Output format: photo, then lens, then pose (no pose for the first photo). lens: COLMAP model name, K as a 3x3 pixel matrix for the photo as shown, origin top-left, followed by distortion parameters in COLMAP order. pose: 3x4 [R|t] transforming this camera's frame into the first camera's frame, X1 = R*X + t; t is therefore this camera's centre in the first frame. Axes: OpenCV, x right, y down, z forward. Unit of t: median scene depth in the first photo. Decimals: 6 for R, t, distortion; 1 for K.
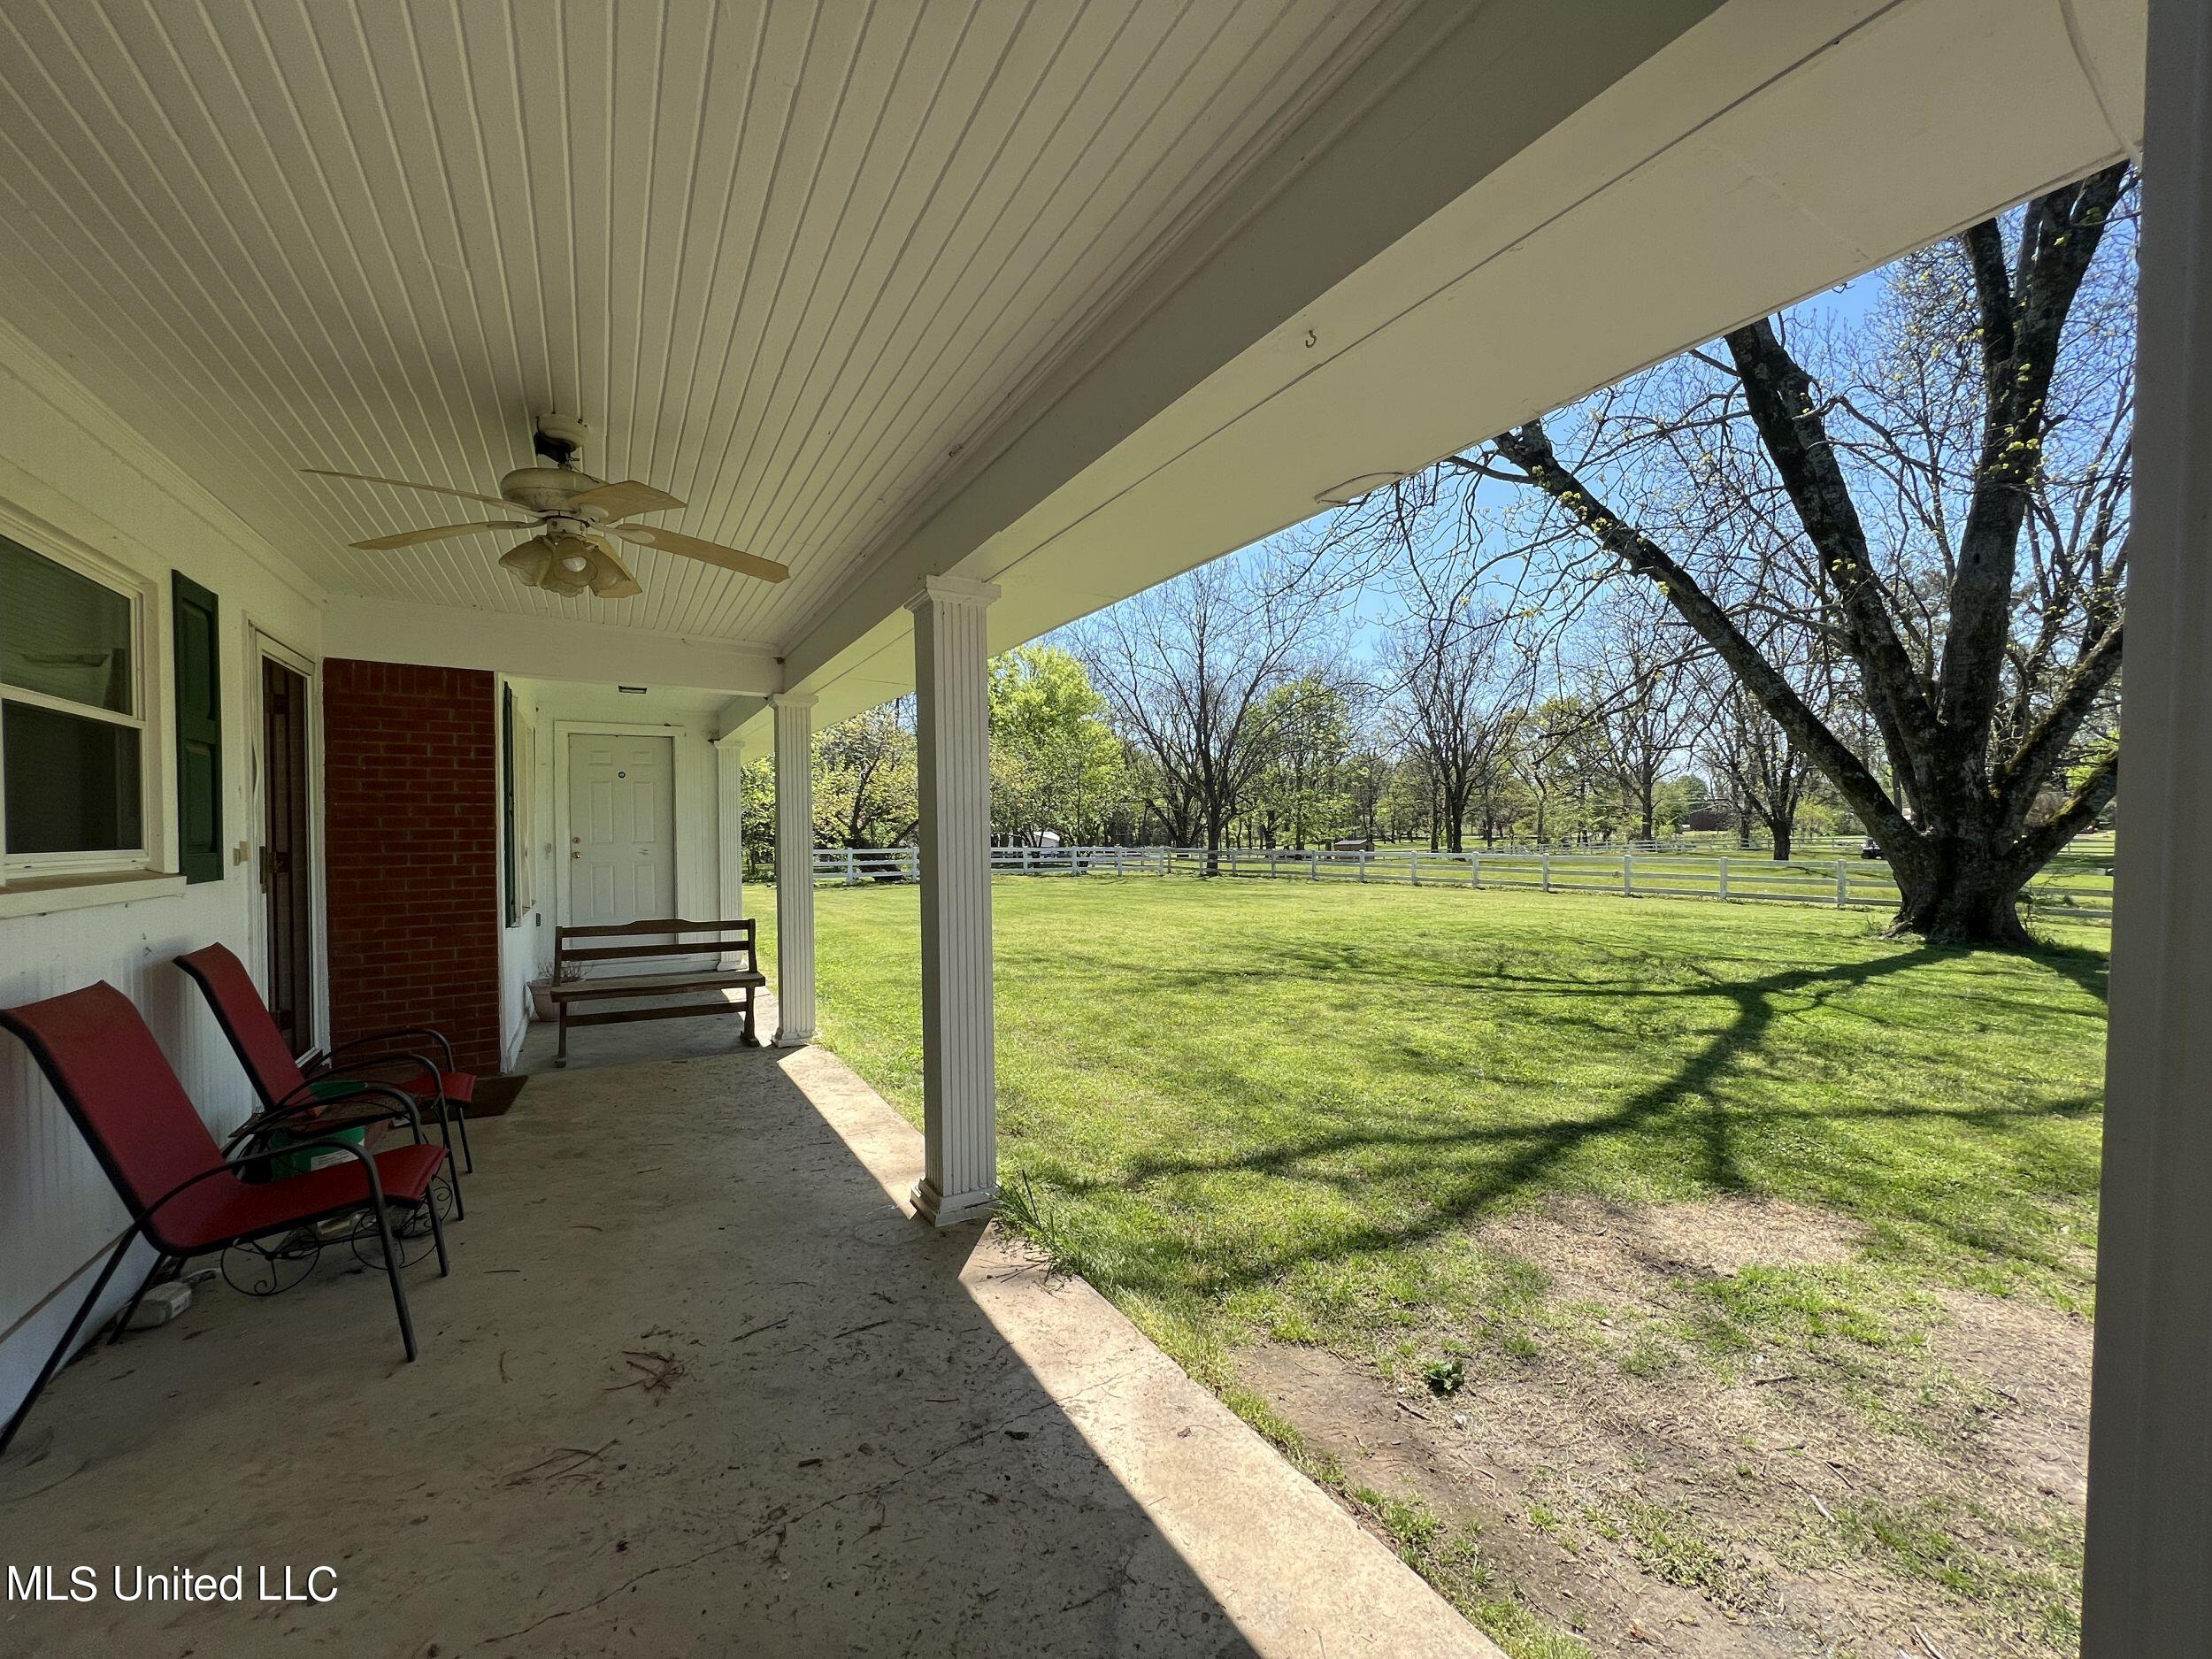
lens RADIAL K [[883.5, 0, 1101.7], [0, 883.5, 830.6], [0, 0, 1]] dist [-0.002261, 0.000740]
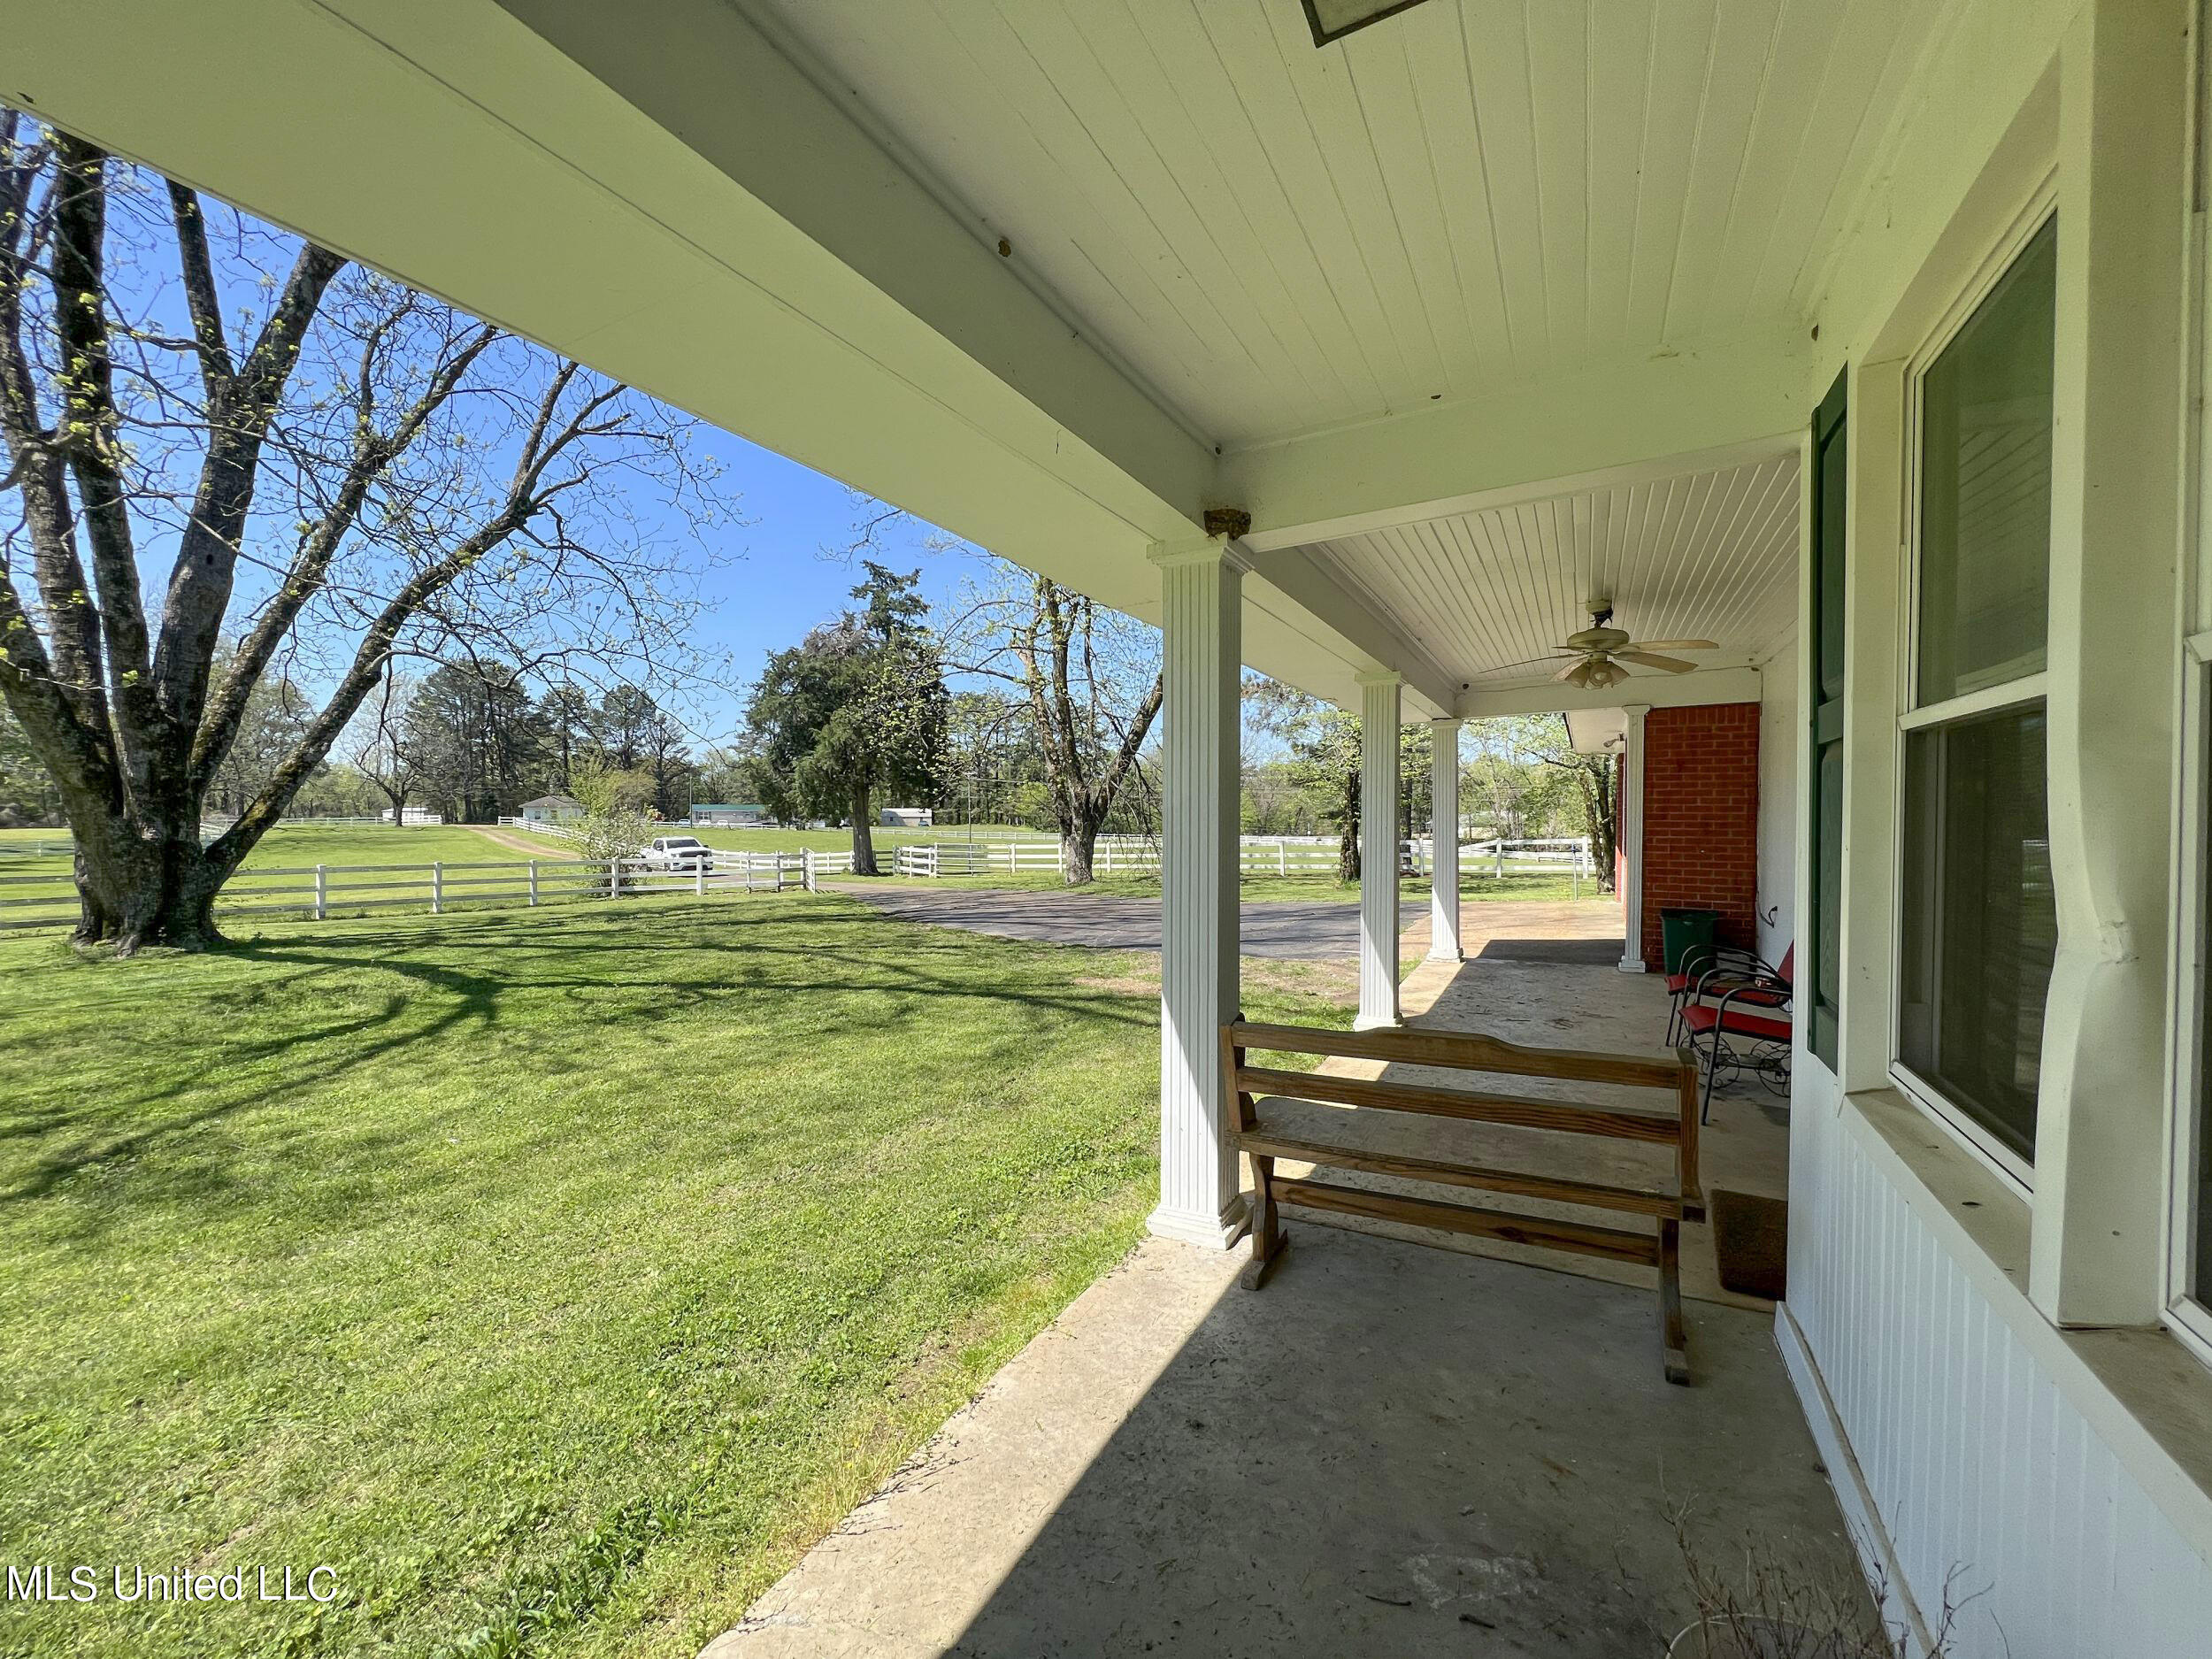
lens RADIAL K [[883.5, 0, 1101.7], [0, 883.5, 830.6], [0, 0, 1]] dist [-0.002261, 0.000740]
pose [[-0.528538, 0.000532, 0.848909, -0.371129], [0.015700, 0.999835, 0.009149, 0.003835], [-0.848764, 0.018163, -0.528459, 0.654558]]
